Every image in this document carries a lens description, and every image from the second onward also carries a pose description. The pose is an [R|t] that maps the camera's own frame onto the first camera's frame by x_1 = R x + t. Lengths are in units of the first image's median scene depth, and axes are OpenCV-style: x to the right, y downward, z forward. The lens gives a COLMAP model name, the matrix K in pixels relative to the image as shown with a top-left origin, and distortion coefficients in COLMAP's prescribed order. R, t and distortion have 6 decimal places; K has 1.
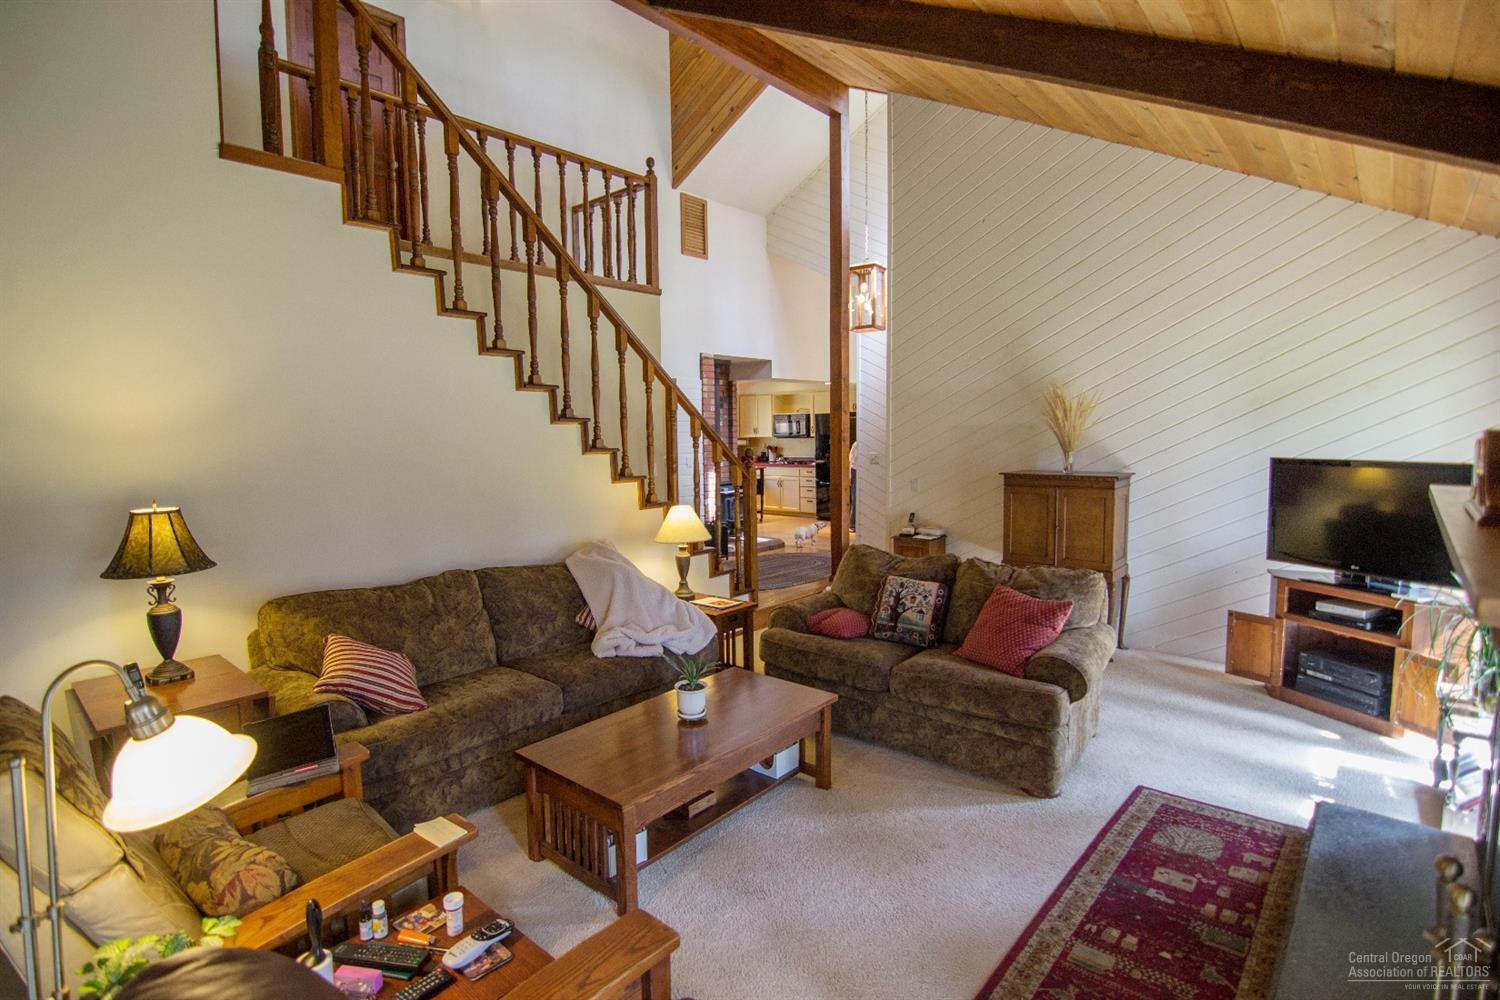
lens RADIAL K [[729.4, 0, 750.0], [0, 729.4, 500.0], [0, 0, 1]] dist [-0.000448, -0.011638]
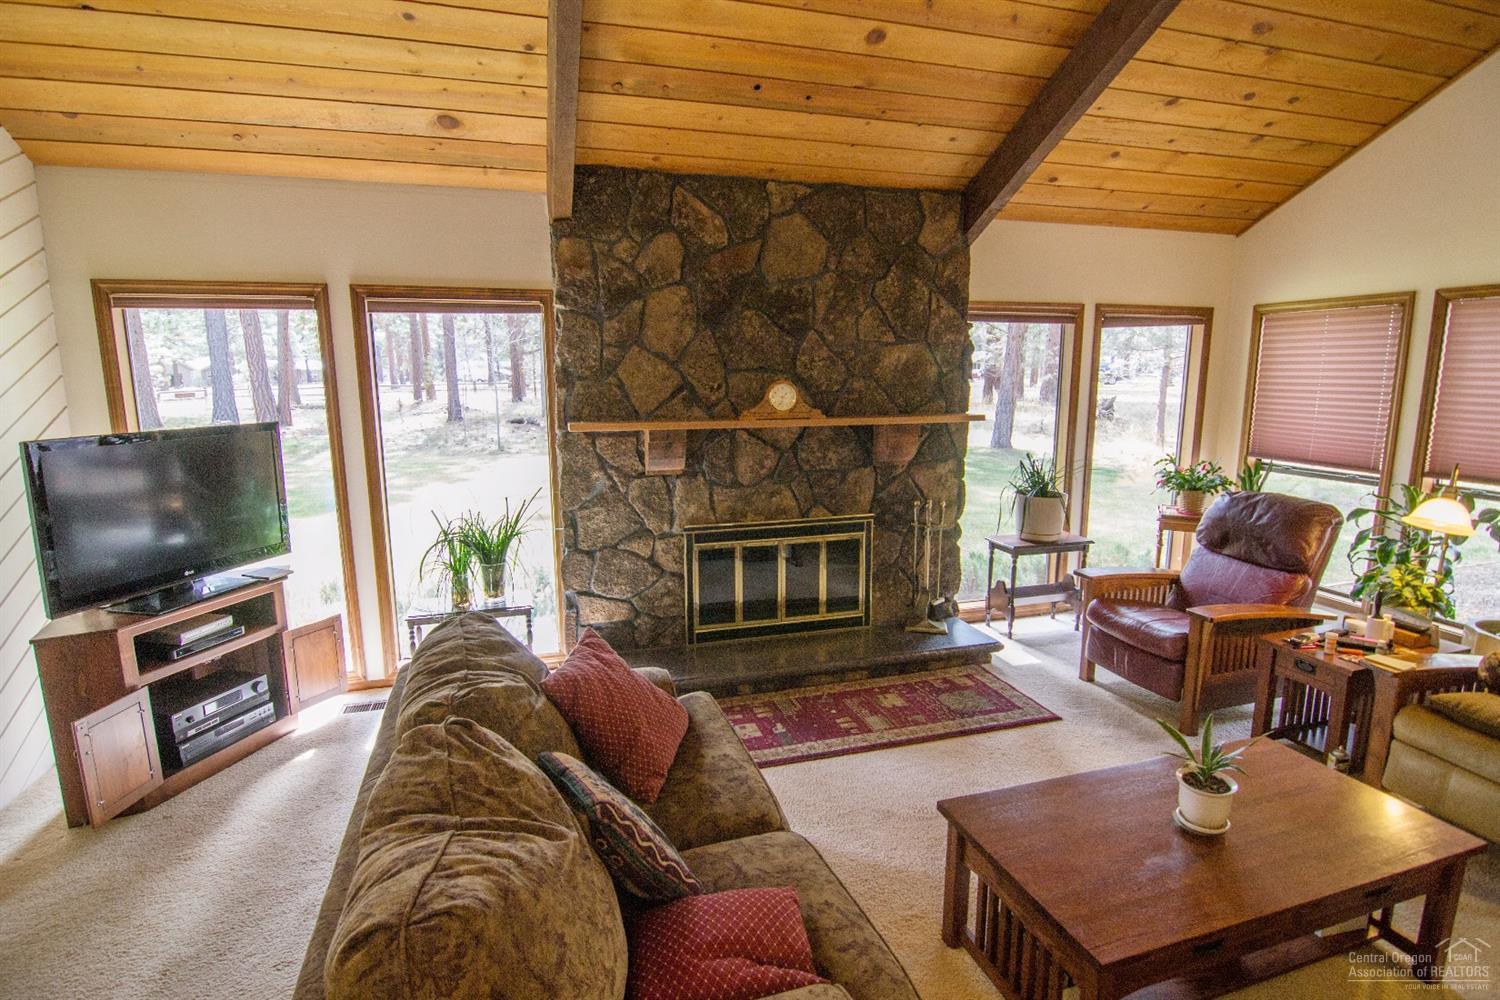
lens RADIAL K [[729.4, 0, 750.0], [0, 729.4, 500.0], [0, 0, 1]] dist [-0.000448, -0.011638]
pose [[-0.846809, -0.075257, 0.526546, -0.048650], [0.061016, 0.969661, 0.236718, -0.126049], [-0.528385, 0.232583, -0.816526, 1.331985]]
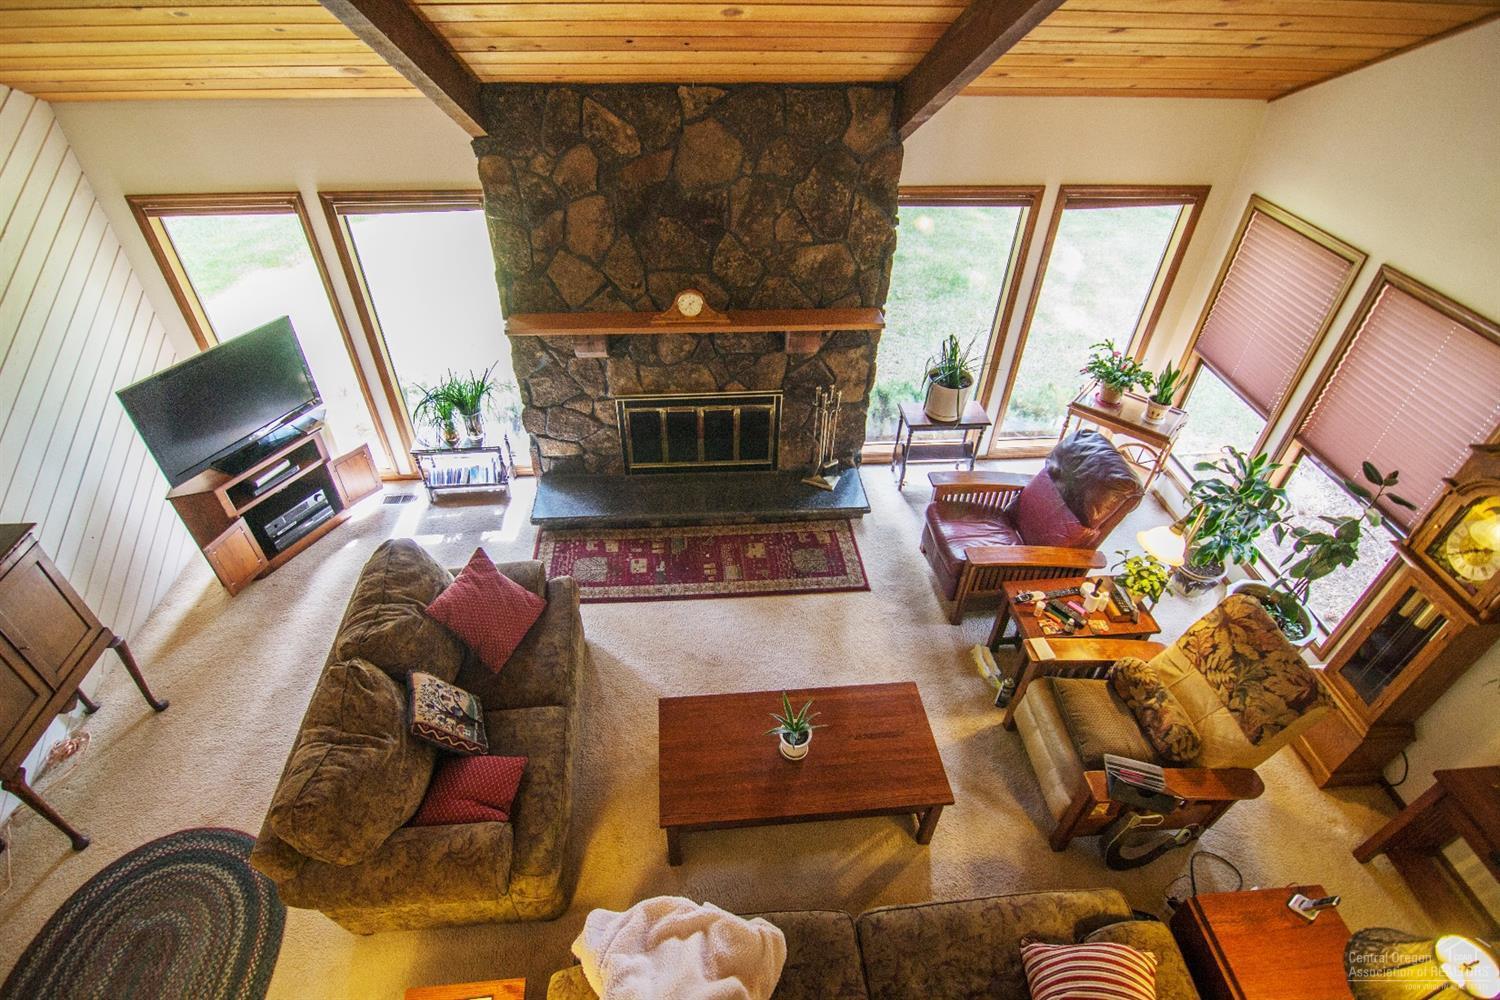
lens RADIAL K [[731.8, 0, 748.8], [0, 731.8, 498.0], [0, 0, 1]] dist [0.001715, -0.012178]
pose [[-0.718738, -0.443674, 0.535321, -0.359813], [0.051659, 0.733730, 0.677474, -0.573119], [-0.693359, 0.514581, -0.504440, 1.120893]]
